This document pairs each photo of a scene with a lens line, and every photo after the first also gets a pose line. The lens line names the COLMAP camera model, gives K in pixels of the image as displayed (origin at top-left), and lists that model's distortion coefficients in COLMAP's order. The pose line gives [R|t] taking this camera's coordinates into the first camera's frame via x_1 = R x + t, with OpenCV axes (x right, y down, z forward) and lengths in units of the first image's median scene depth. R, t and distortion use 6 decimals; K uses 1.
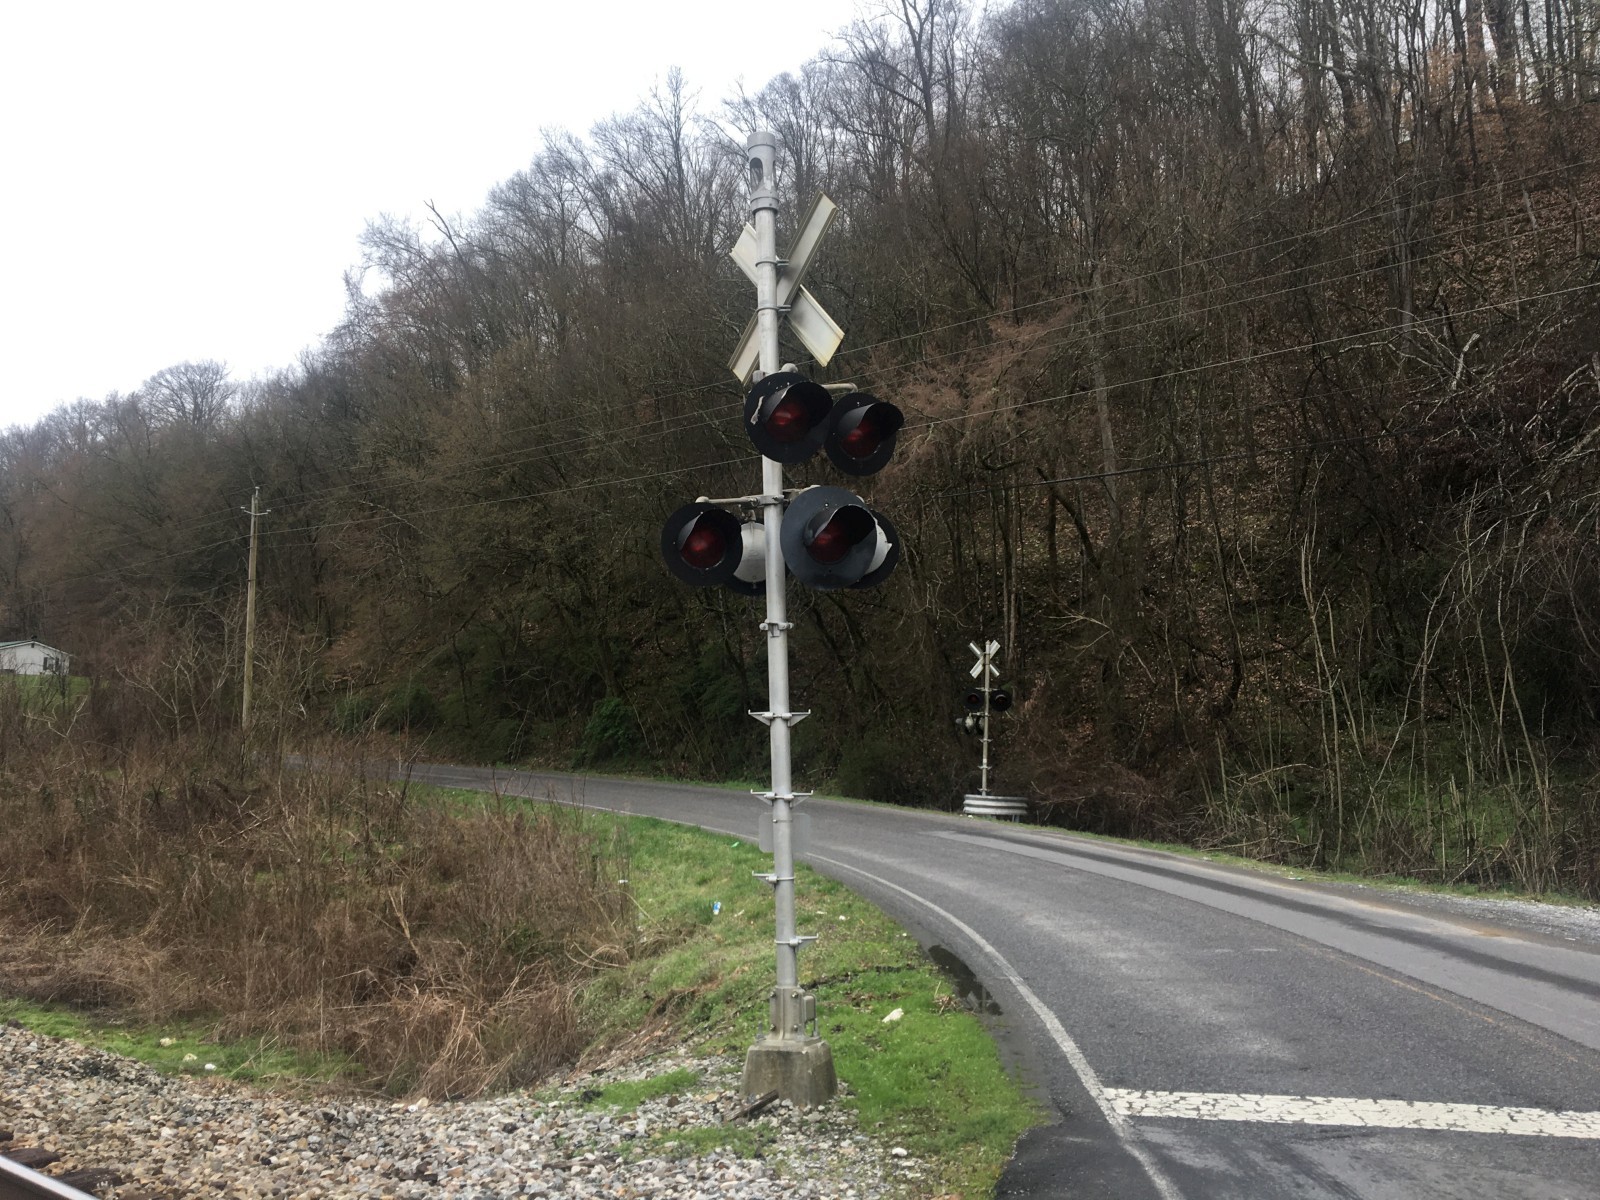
lens RADIAL K [[1305.8, 0, 790.9], [0, 1305.8, 605.2], [0, 0, 1]] dist [0.100772, -0.144721]
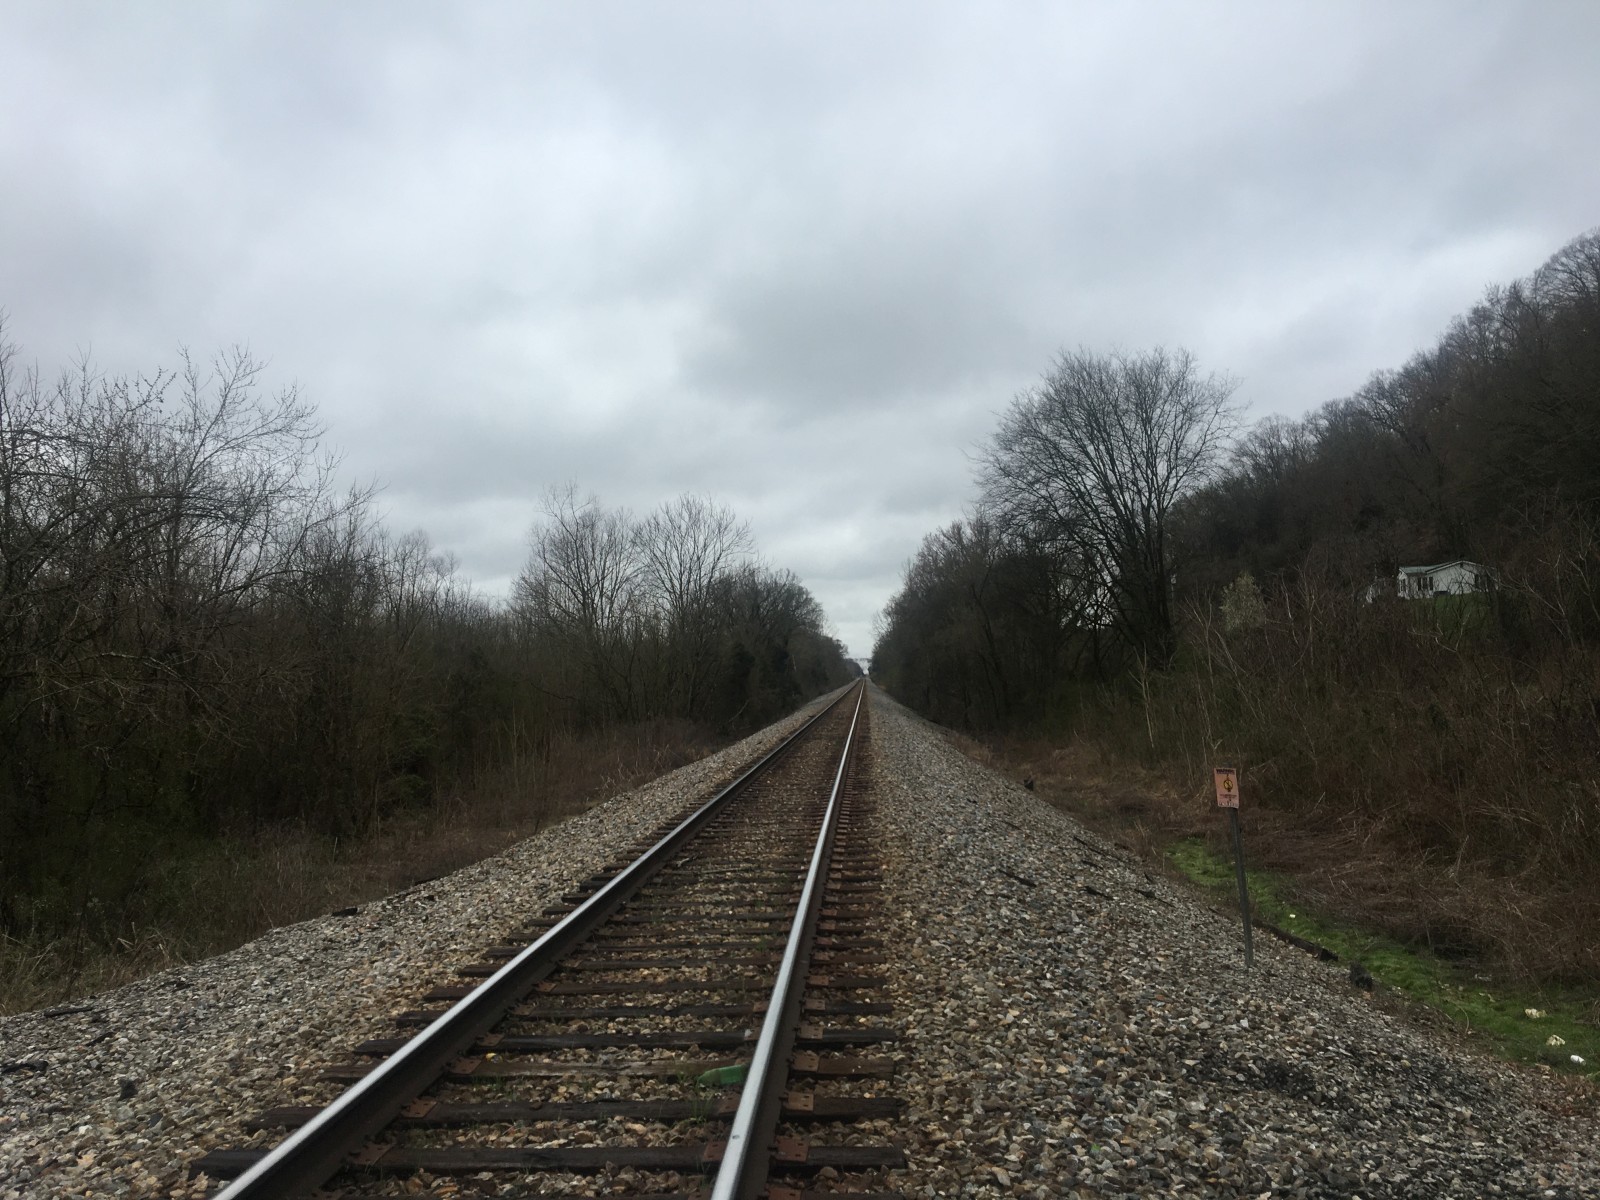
lens RADIAL K [[1305.8, 0, 790.9], [0, 1305.8, 605.2], [0, 0, 1]] dist [0.100772, -0.144721]
pose [[0.531493, -0.093645, -0.841871, -0.003460], [0.145394, 0.989206, -0.018242, 0.024277], [0.834491, -0.112707, 0.539371, 0.168413]]
